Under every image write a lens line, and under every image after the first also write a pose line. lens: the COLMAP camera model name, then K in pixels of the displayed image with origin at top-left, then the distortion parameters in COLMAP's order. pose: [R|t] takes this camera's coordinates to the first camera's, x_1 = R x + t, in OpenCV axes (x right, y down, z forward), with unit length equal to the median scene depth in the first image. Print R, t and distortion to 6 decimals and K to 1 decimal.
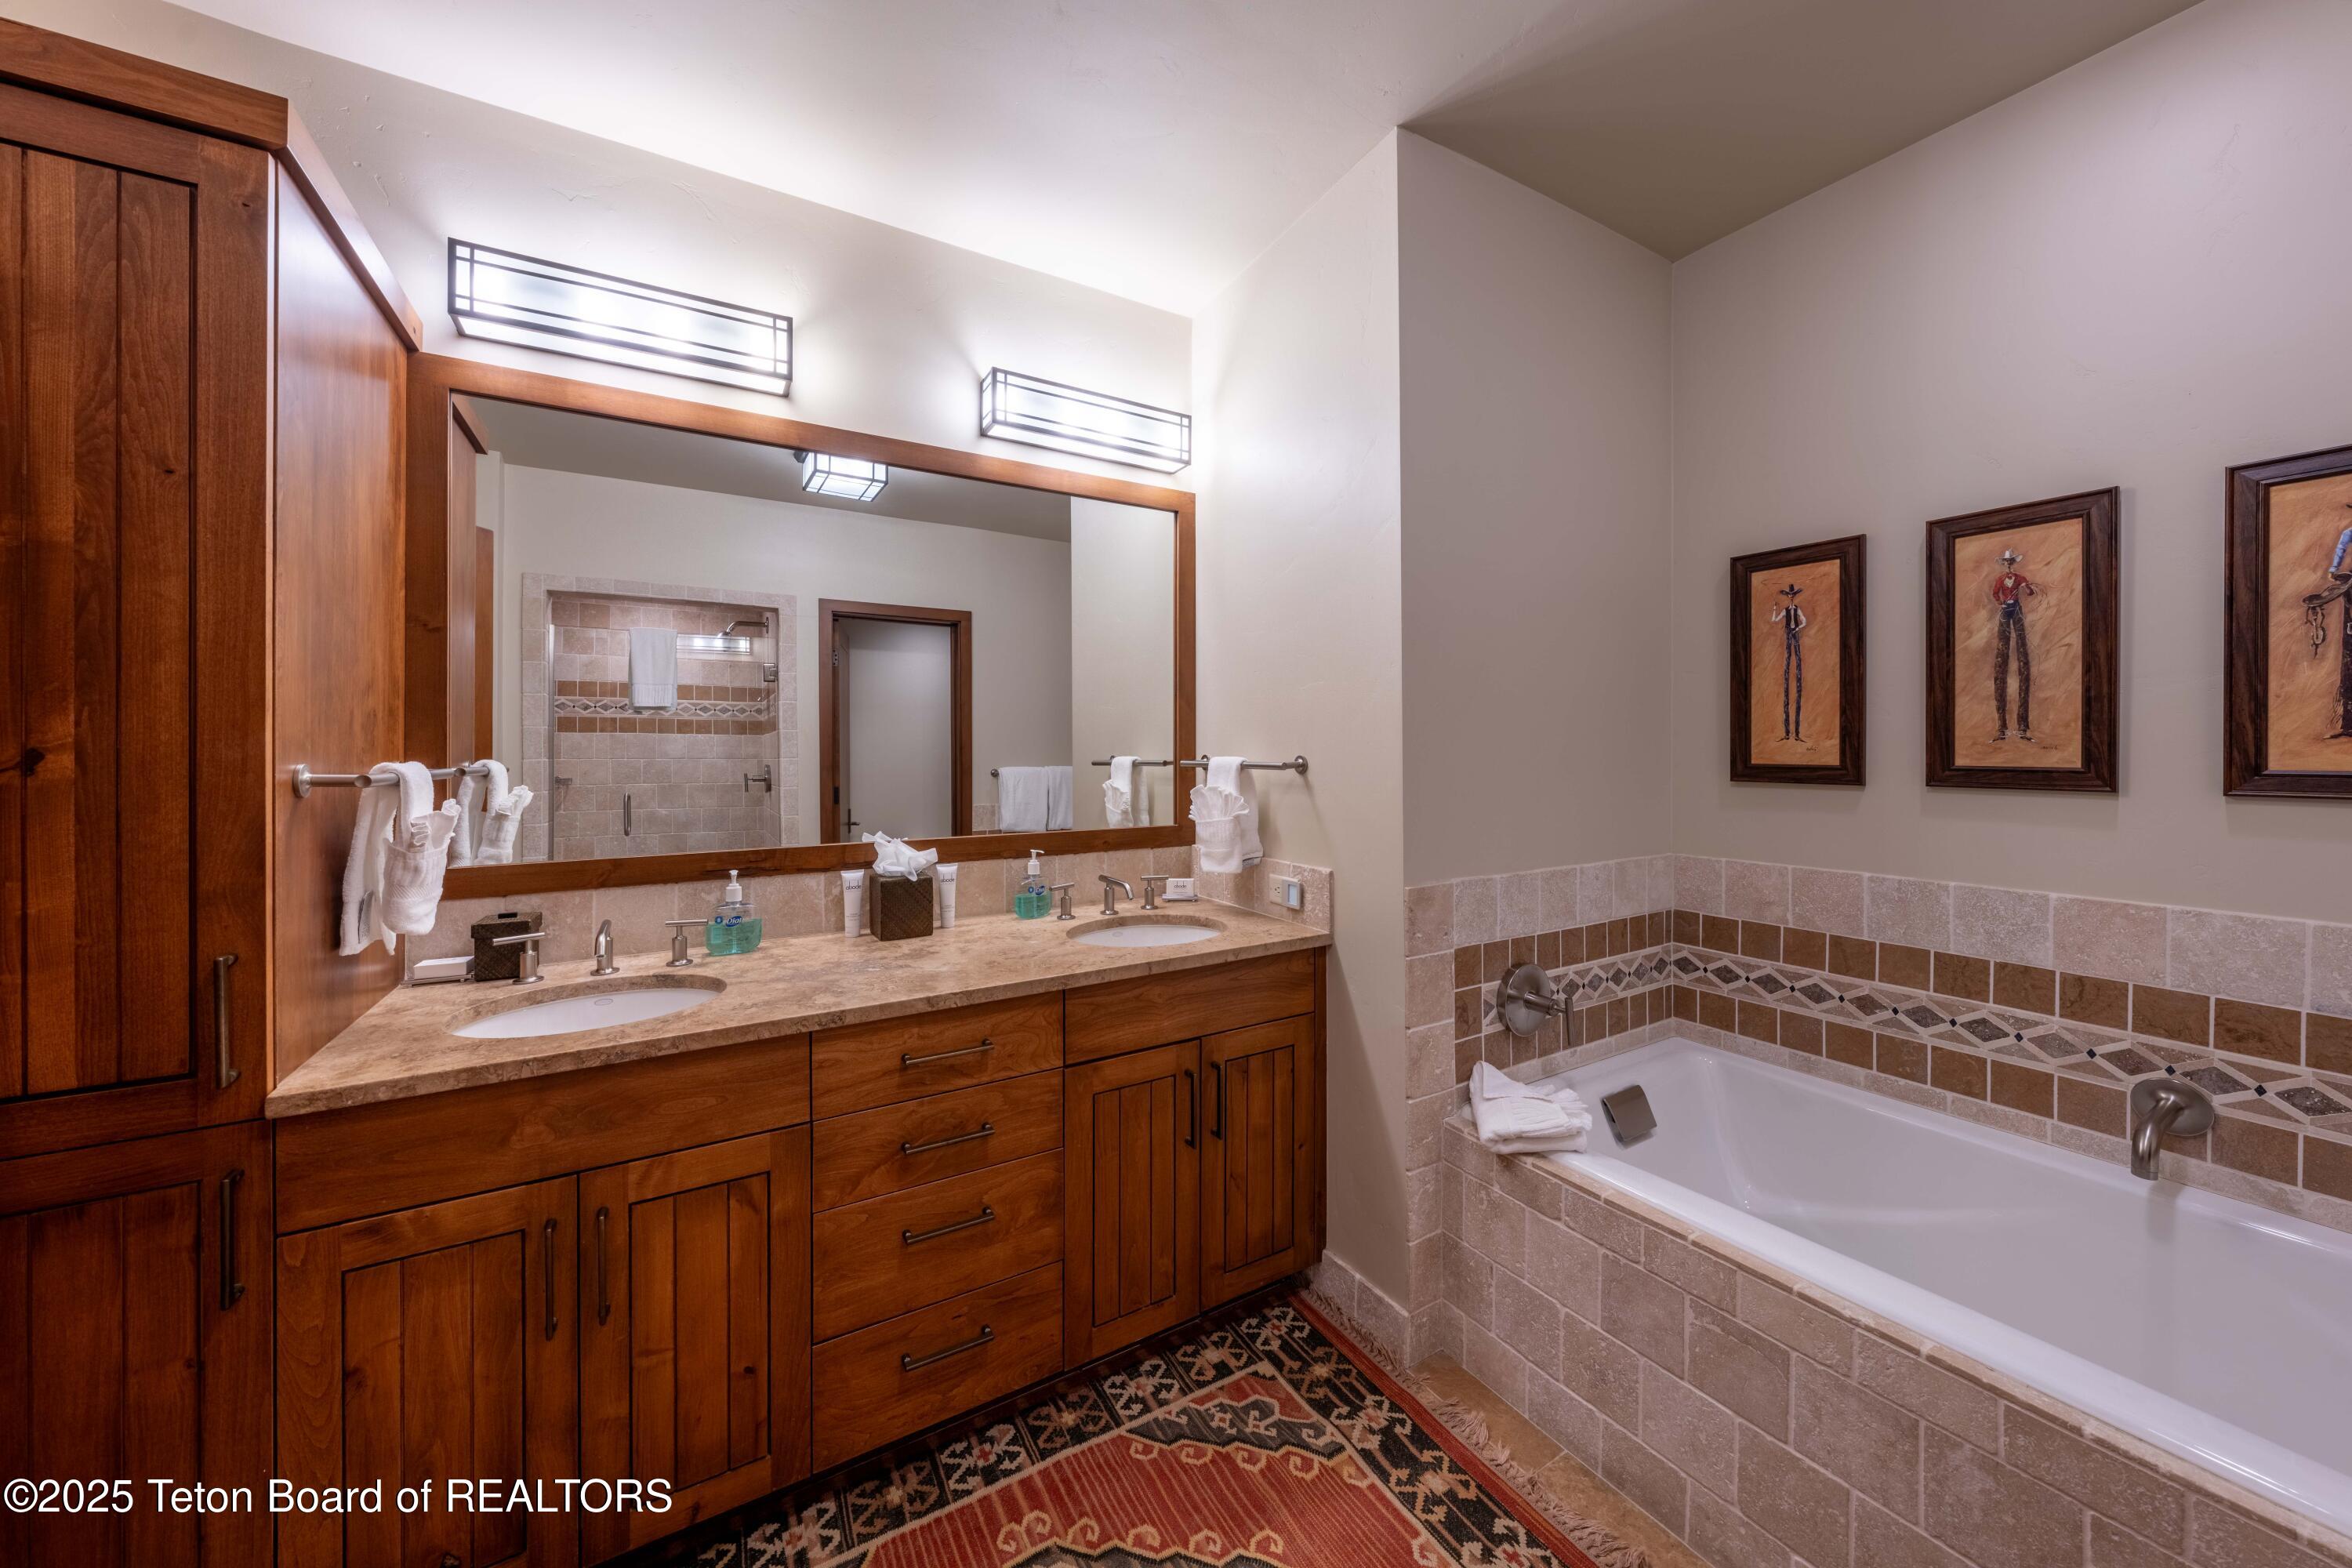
lens RADIAL K [[828.8, 0, 1171.7], [0, 828.8, 750.9], [0, 0, 1]] dist [-0.000094, -0.000004]
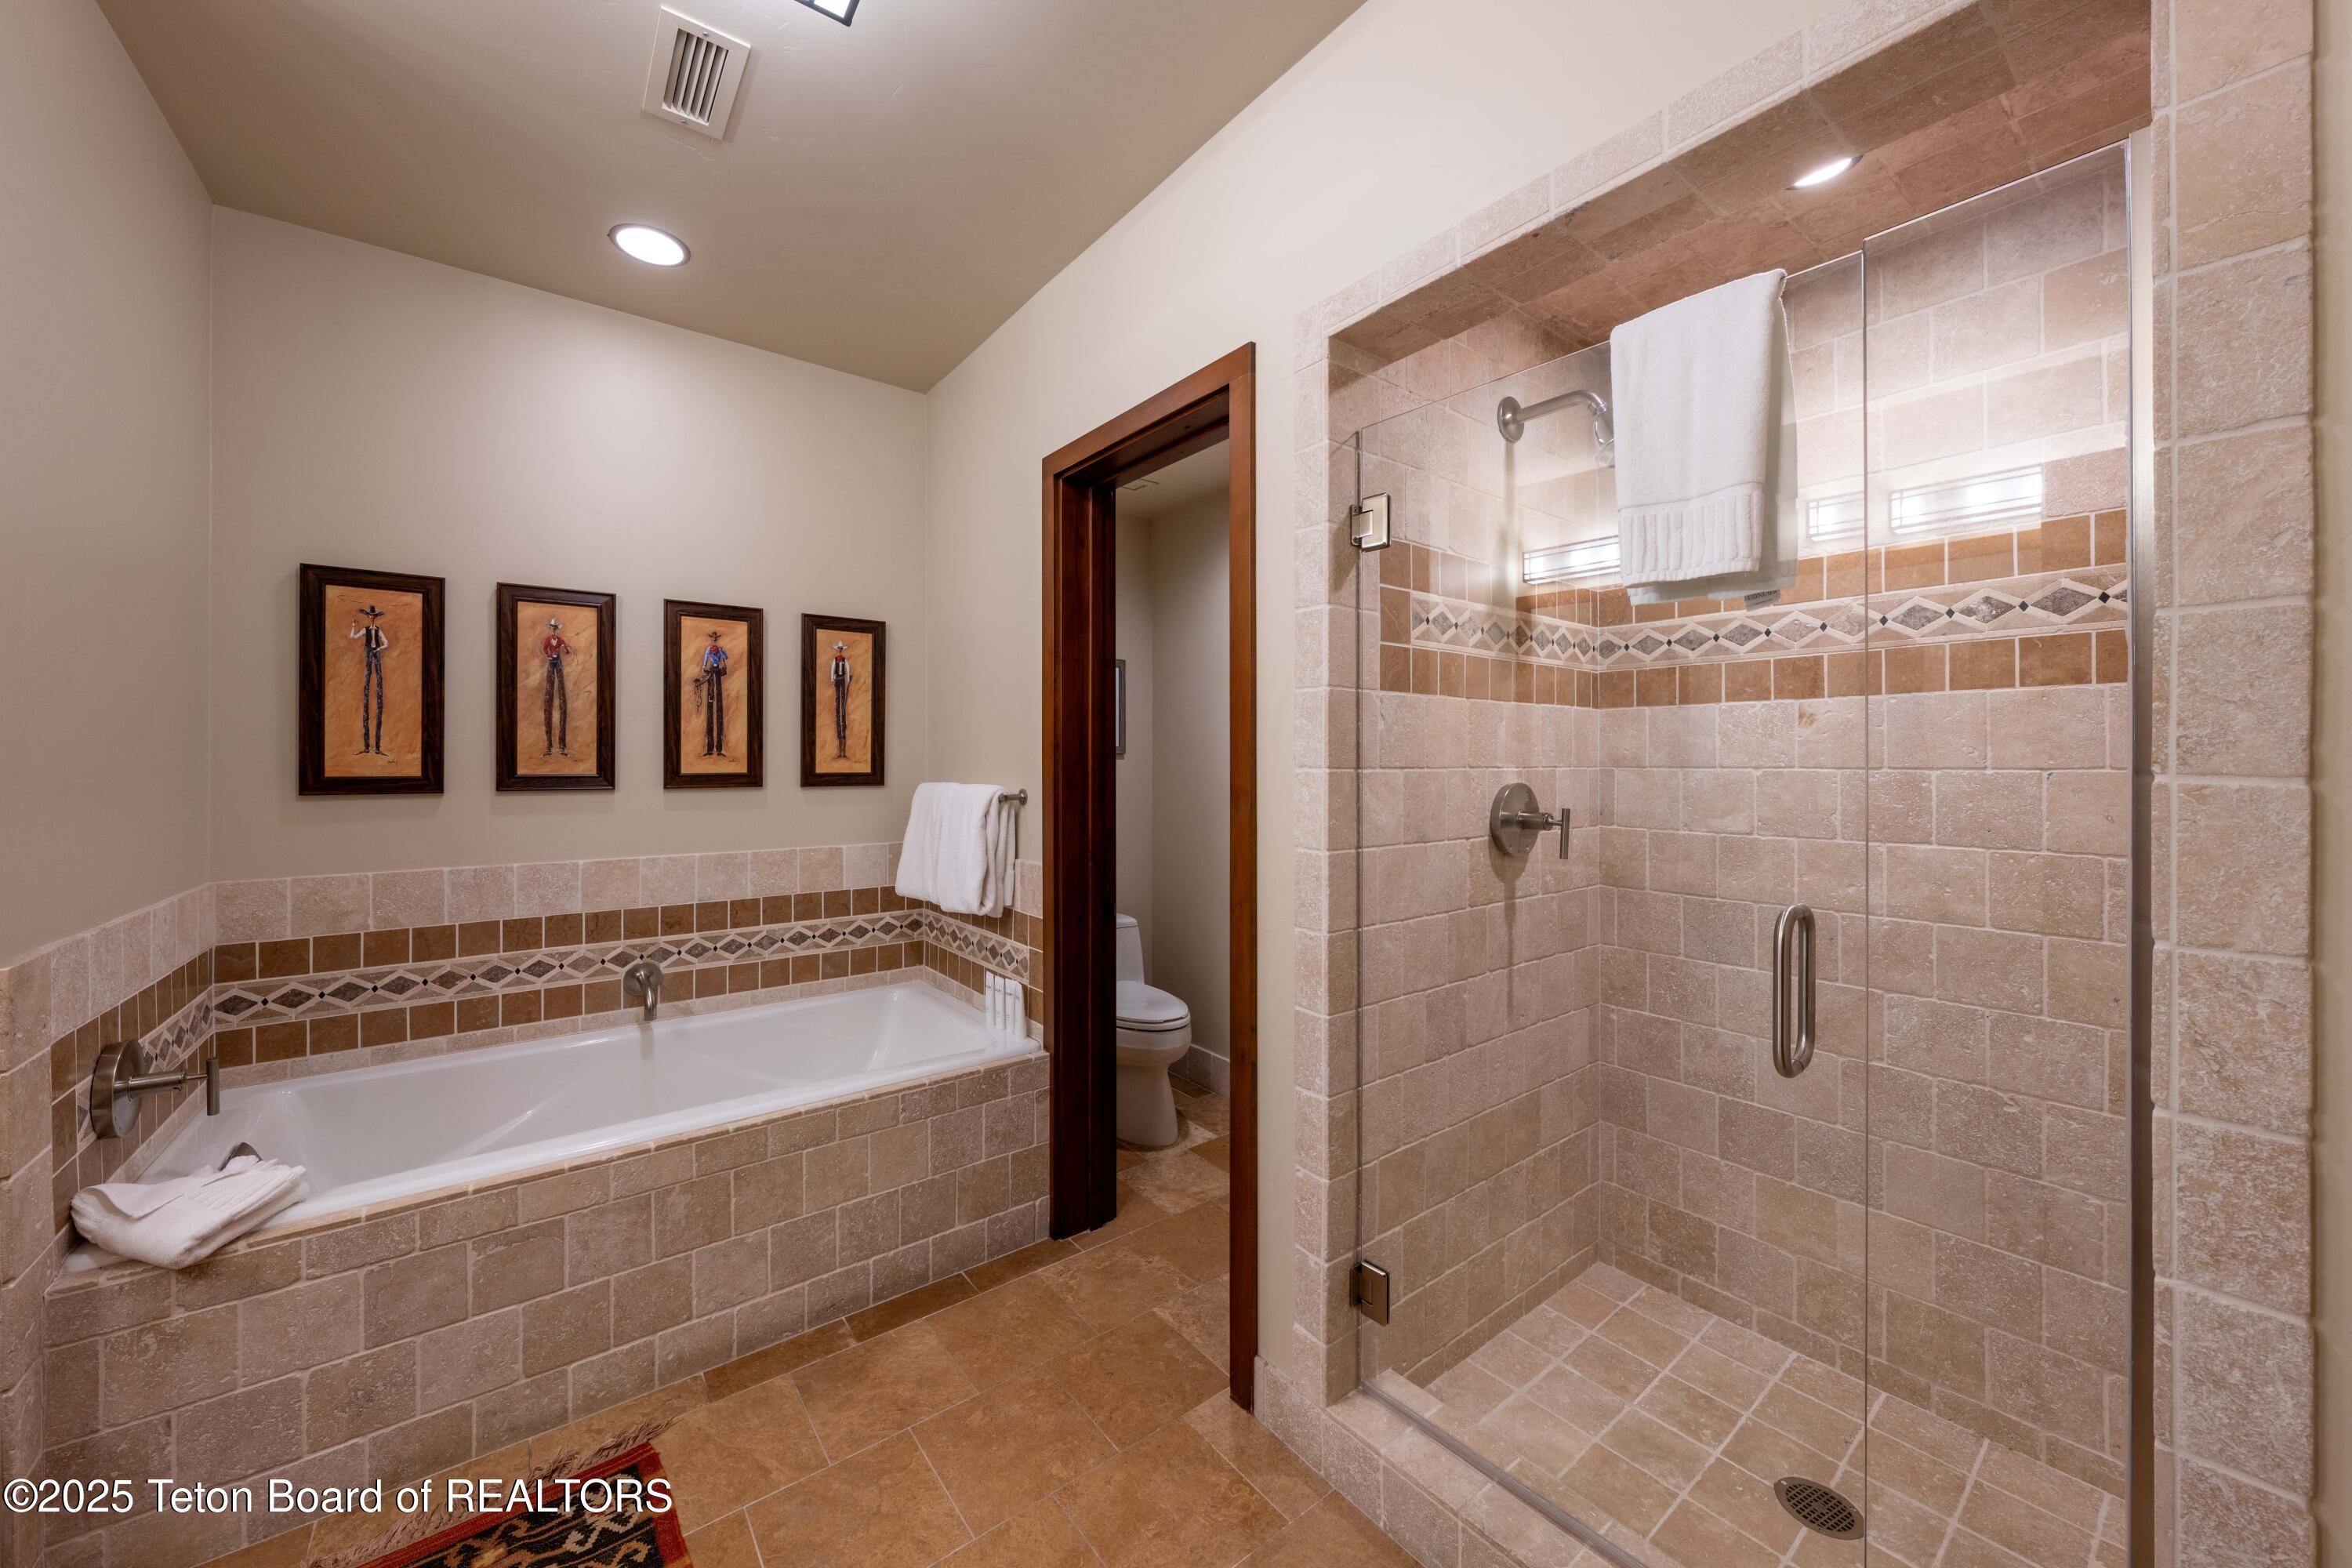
lens RADIAL K [[828.8, 0, 1171.7], [0, 828.8, 750.9], [0, 0, 1]] dist [-0.000094, -0.000004]
pose [[-0.128811, 0.012620, 0.991589, -0.479338], [0.003705, 0.999918, -0.012245, 0.000533], [-0.991662, 0.002096, -0.128847, 0.141807]]
